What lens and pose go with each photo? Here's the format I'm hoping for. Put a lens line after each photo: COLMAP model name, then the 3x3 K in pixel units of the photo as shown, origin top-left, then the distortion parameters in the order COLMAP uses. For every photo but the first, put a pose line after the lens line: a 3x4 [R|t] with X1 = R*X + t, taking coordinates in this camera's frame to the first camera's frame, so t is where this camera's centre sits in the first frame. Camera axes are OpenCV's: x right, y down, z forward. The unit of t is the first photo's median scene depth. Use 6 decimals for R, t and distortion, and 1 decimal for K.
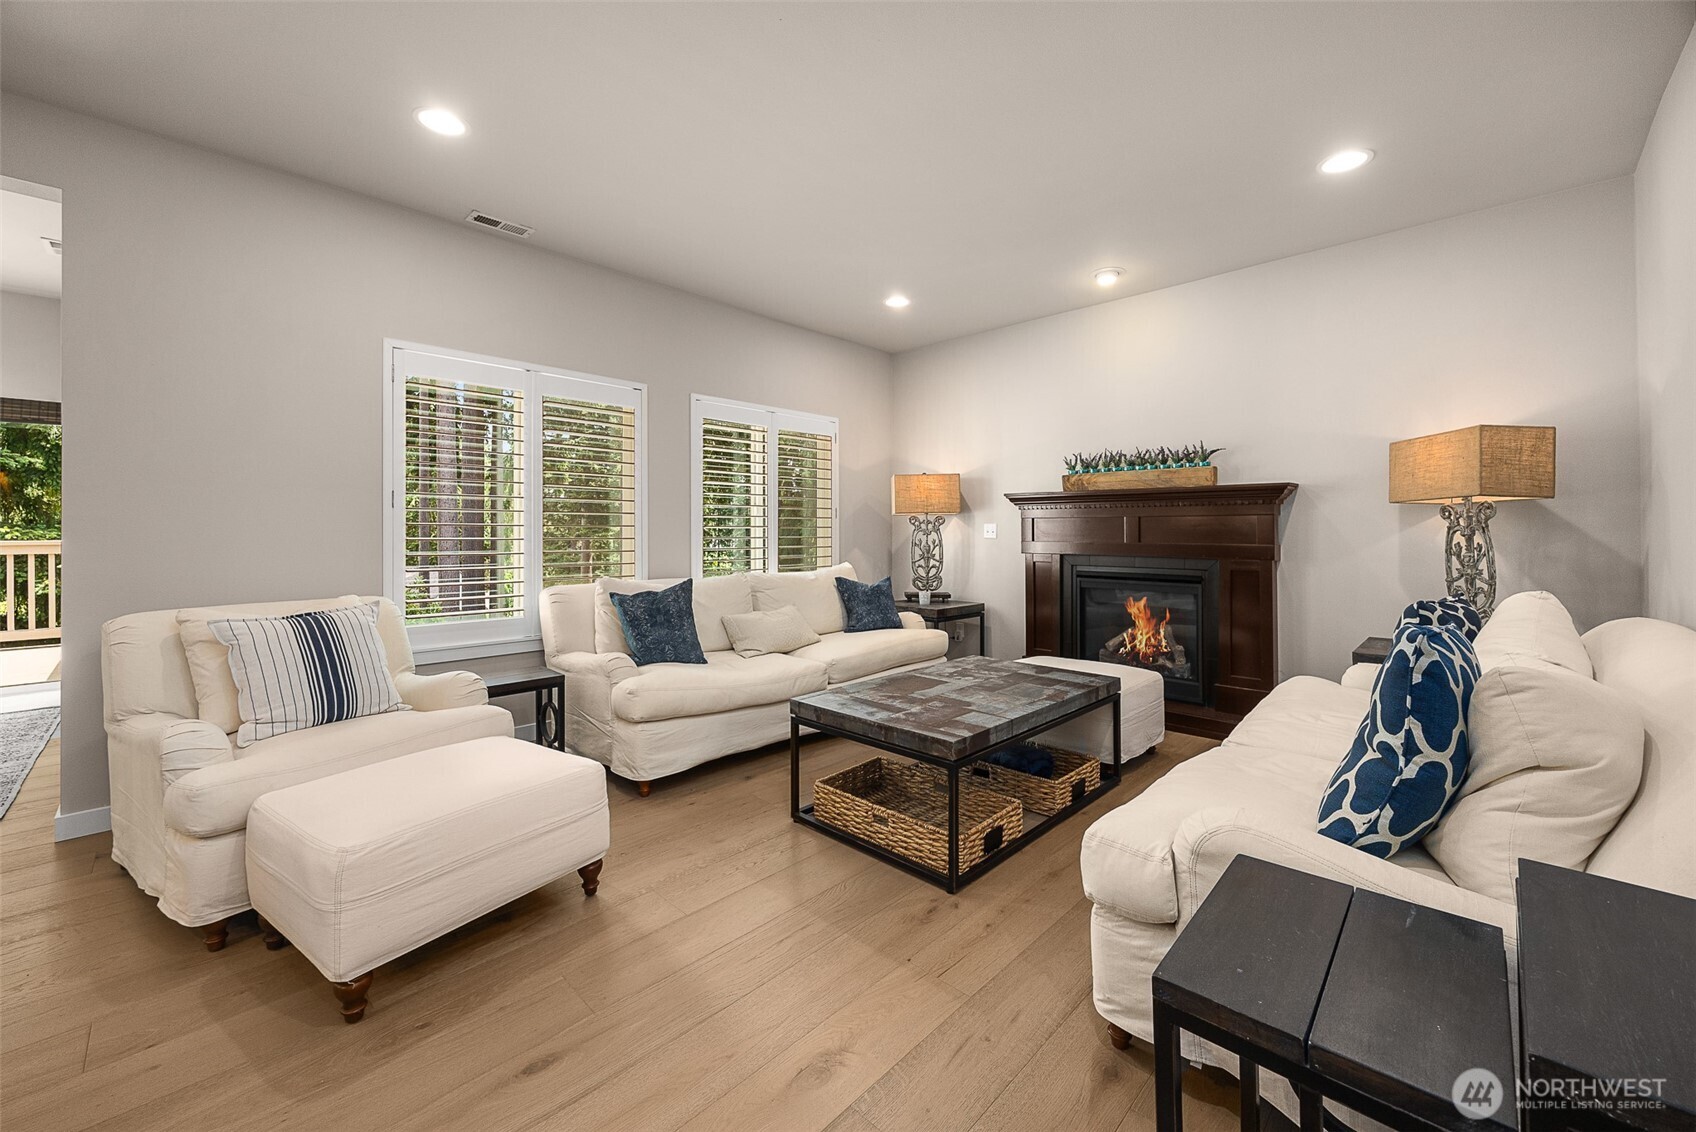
lens RADIAL K [[663.8, 0, 845.4], [0, 663.8, 523.5], [0, 0, 1]] dist [0.011449, 0.000023]
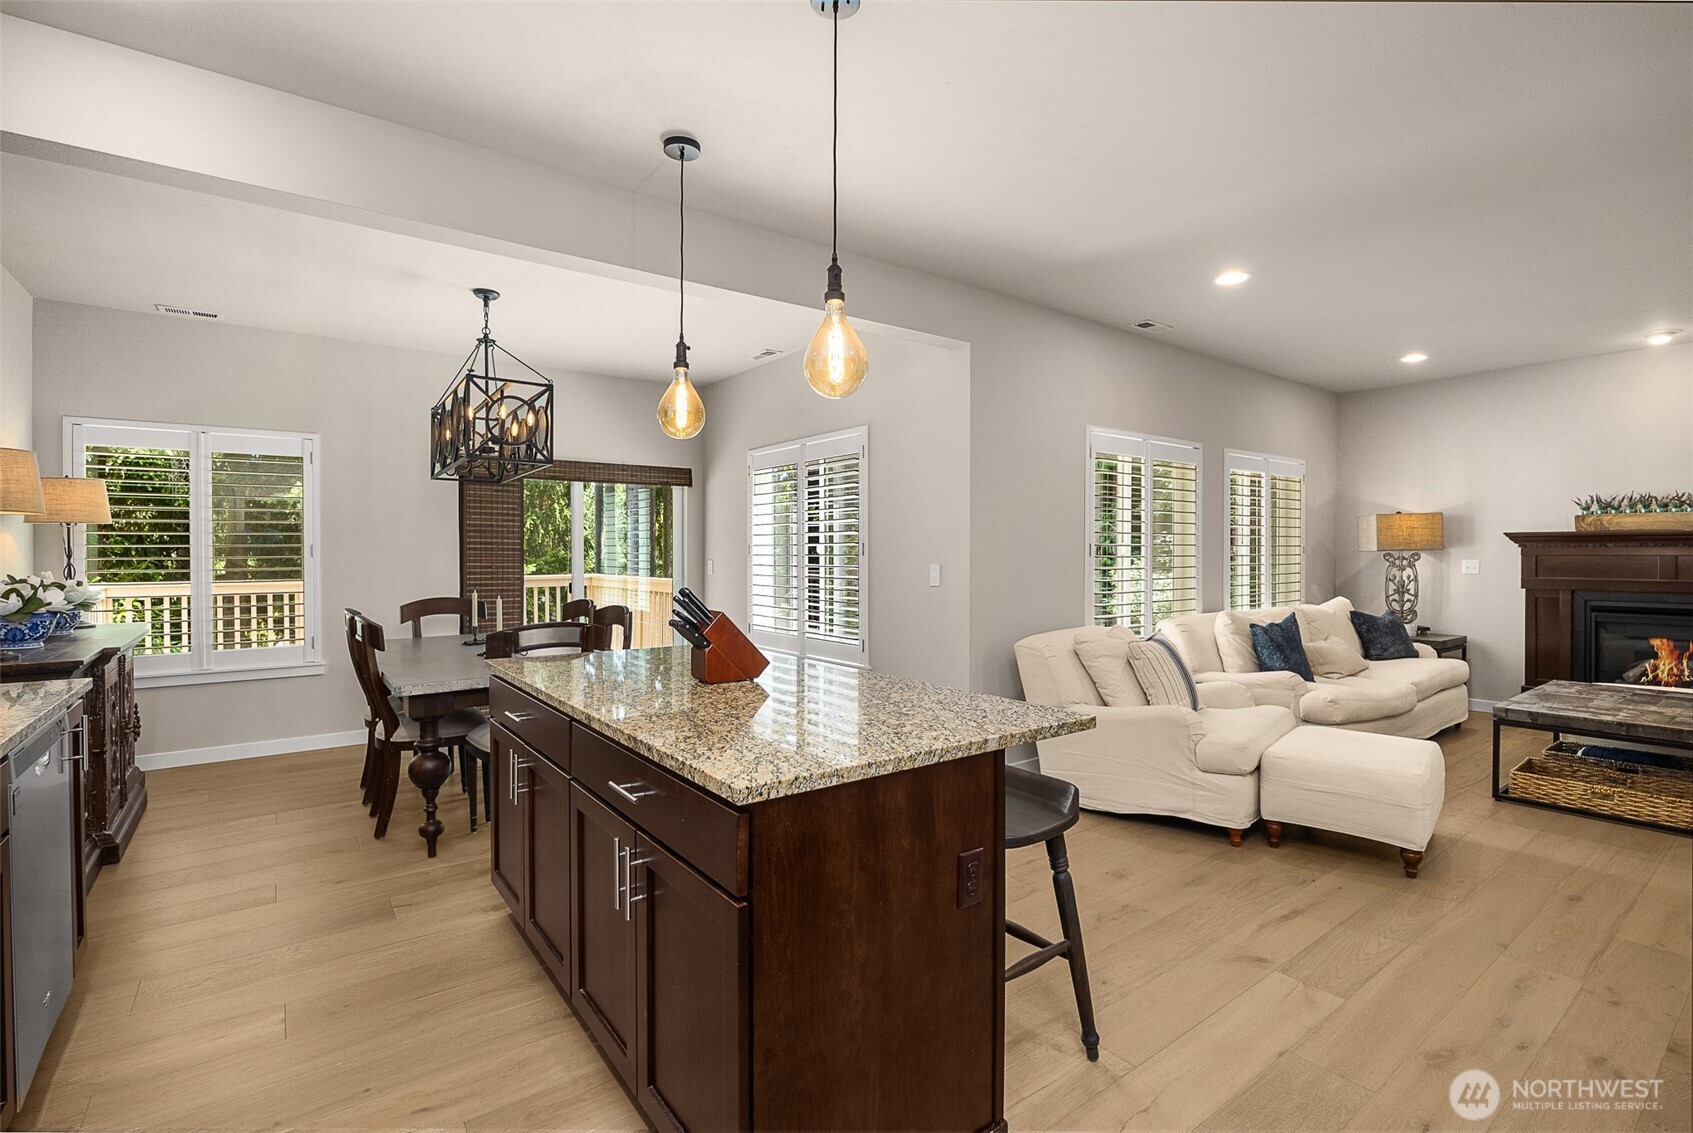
lens RADIAL K [[777.5, 0, 850.4], [0, 777.5, 555.8], [0, 0, 1]] dist [-0.015538, -0.000235]
pose [[0.989458, -0.006611, -0.144672, -0.810914], [0.008893, 0.999846, 0.015139, -0.046350], [0.144549, -0.016266, 0.989364, -0.480637]]
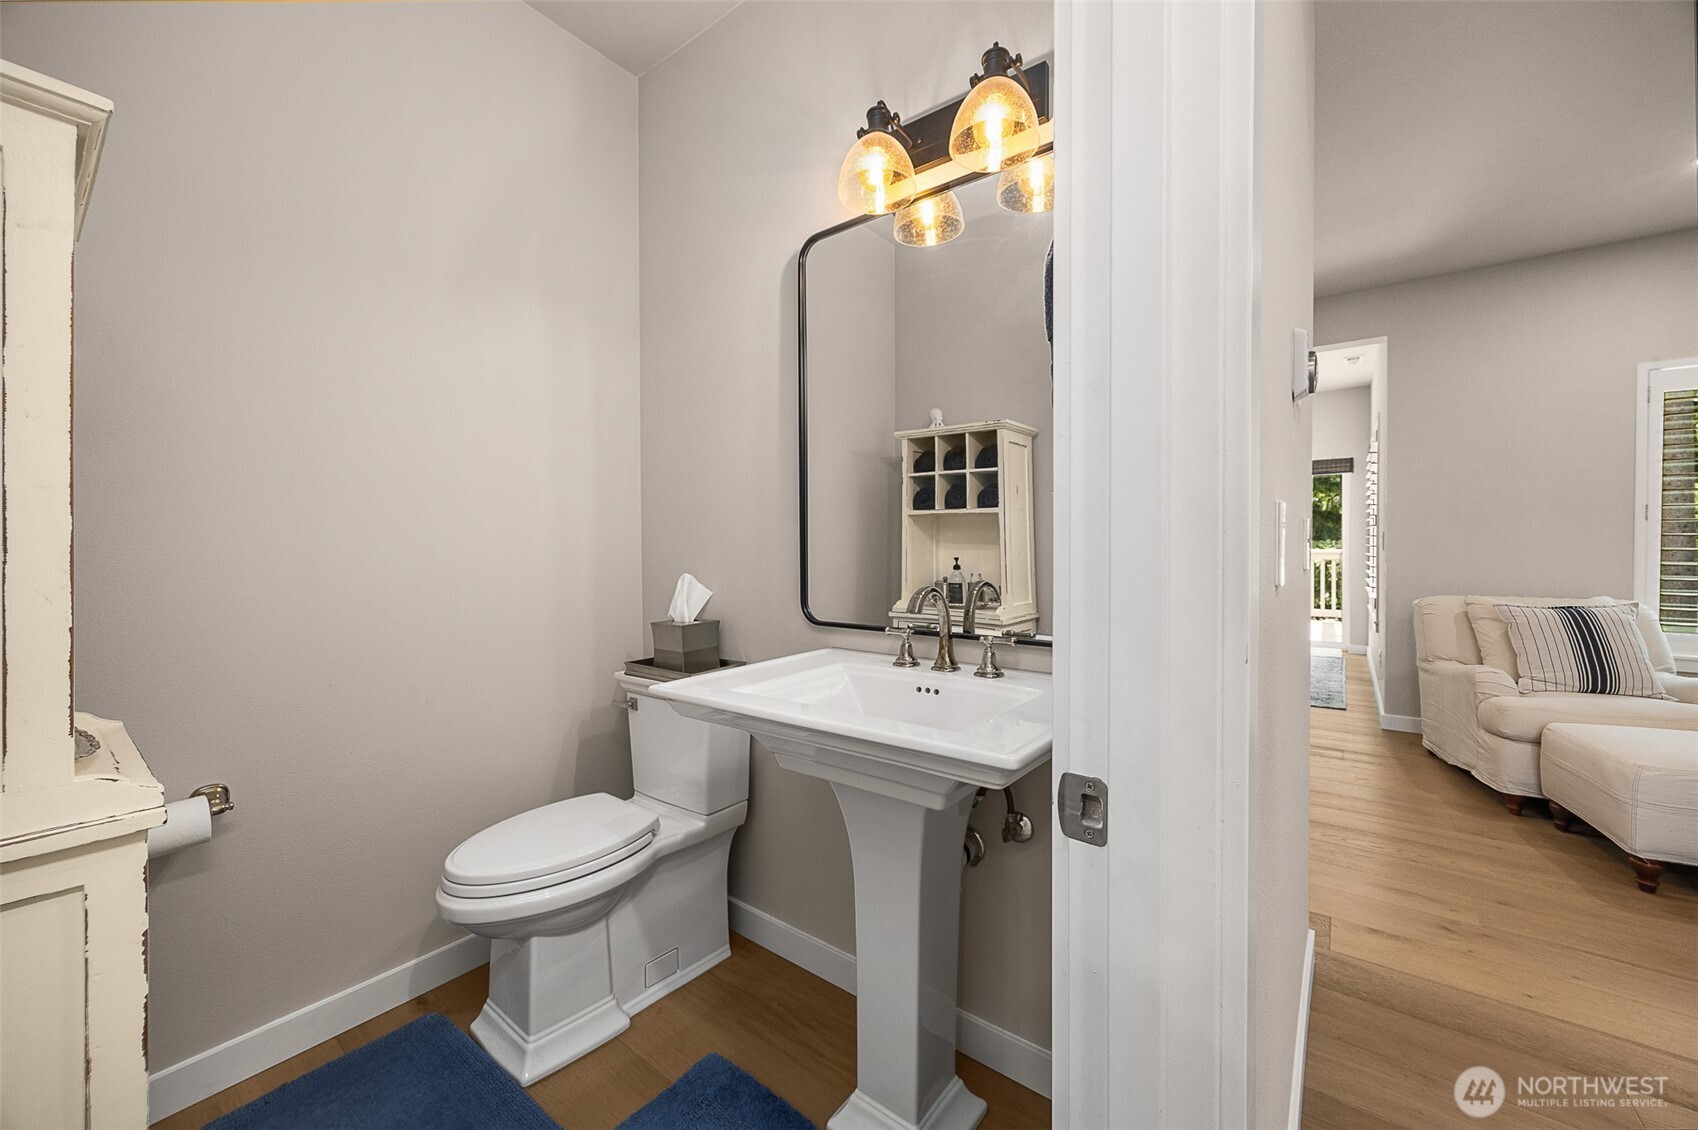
lens RADIAL K [[637.8, 0, 849.0], [0, 637.8, 565.0], [0, 0, 1]] dist [-0.001487, -0.000263]
pose [[0.128389, 0.031409, -0.991226, 0.153343], [0.013711, 0.999347, 0.033442, -0.003579], [0.991629, -0.017885, 0.127875, -0.355612]]
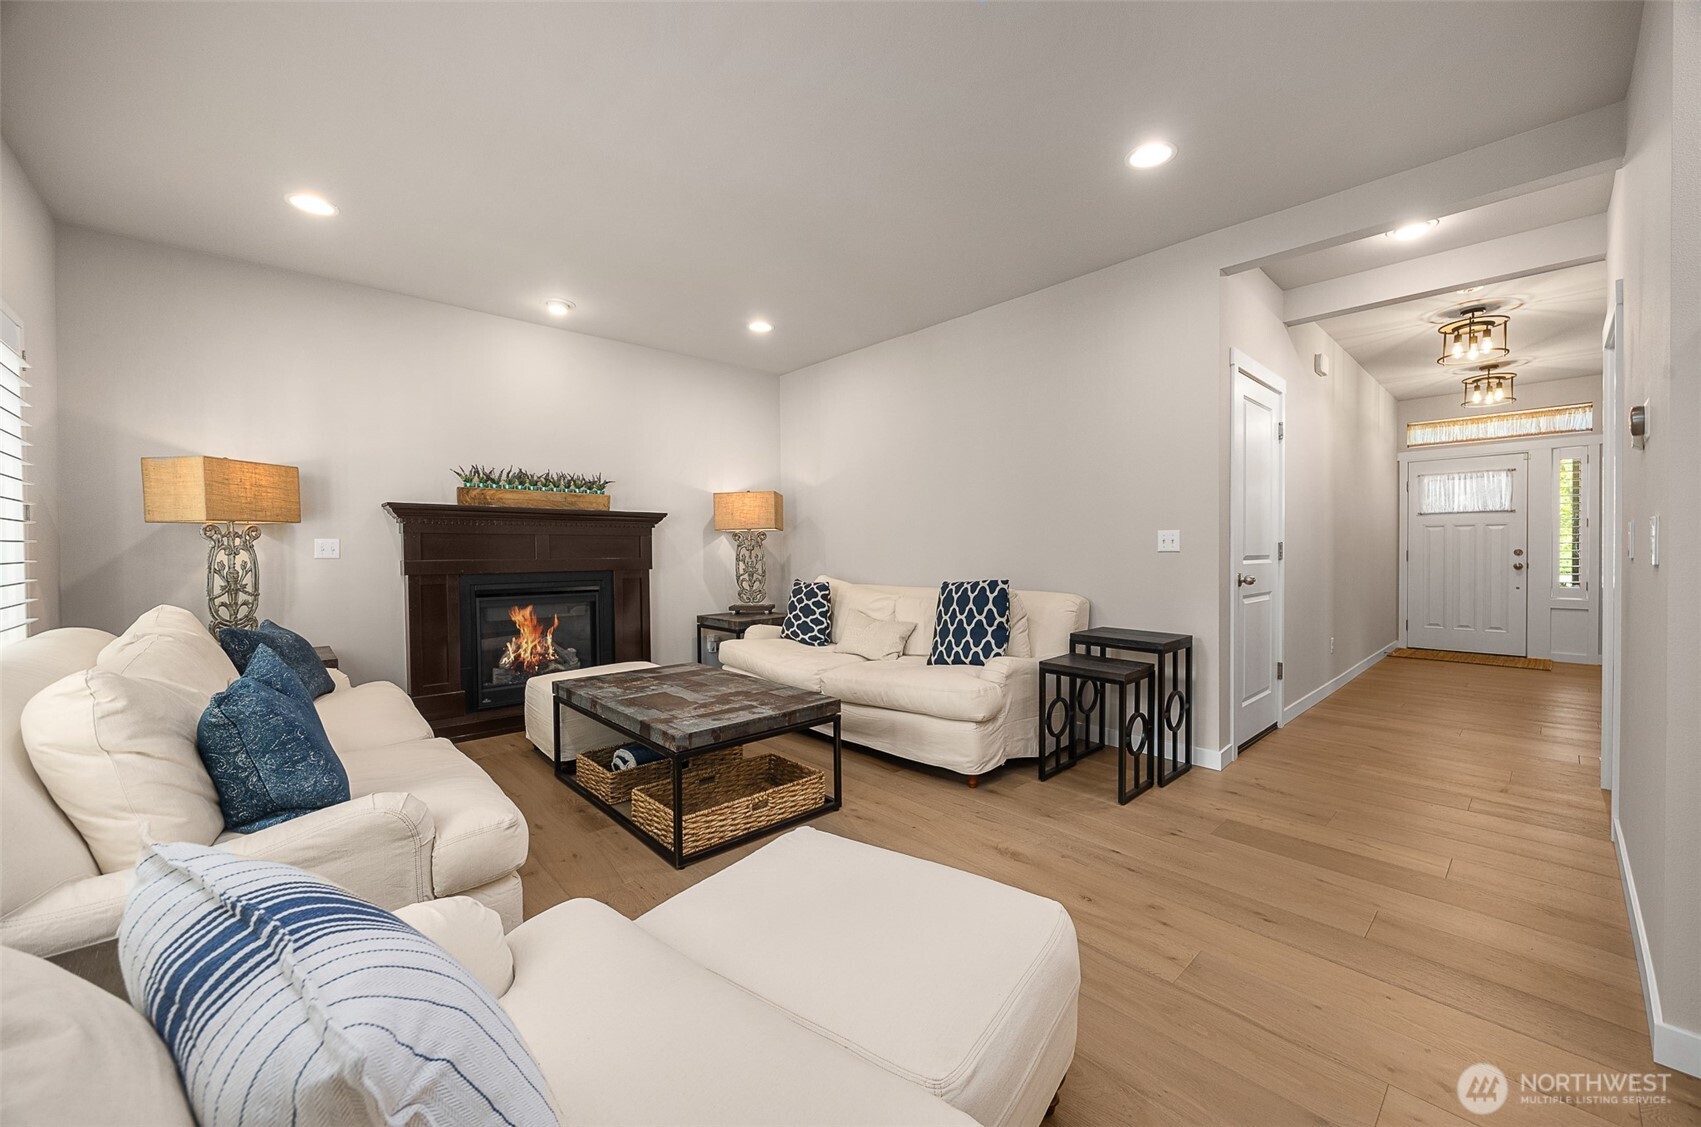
lens RADIAL K [[656.8, 0, 851.8], [0, 656.8, 569.2], [0, 0, 1]] dist [-0.013693, 0.000067]
pose [[0.038580, -0.035379, 0.998629, -0.693181], [-0.010757, 0.999300, 0.035818, 0.003153], [-0.999198, -0.012124, 0.038173, 0.541428]]
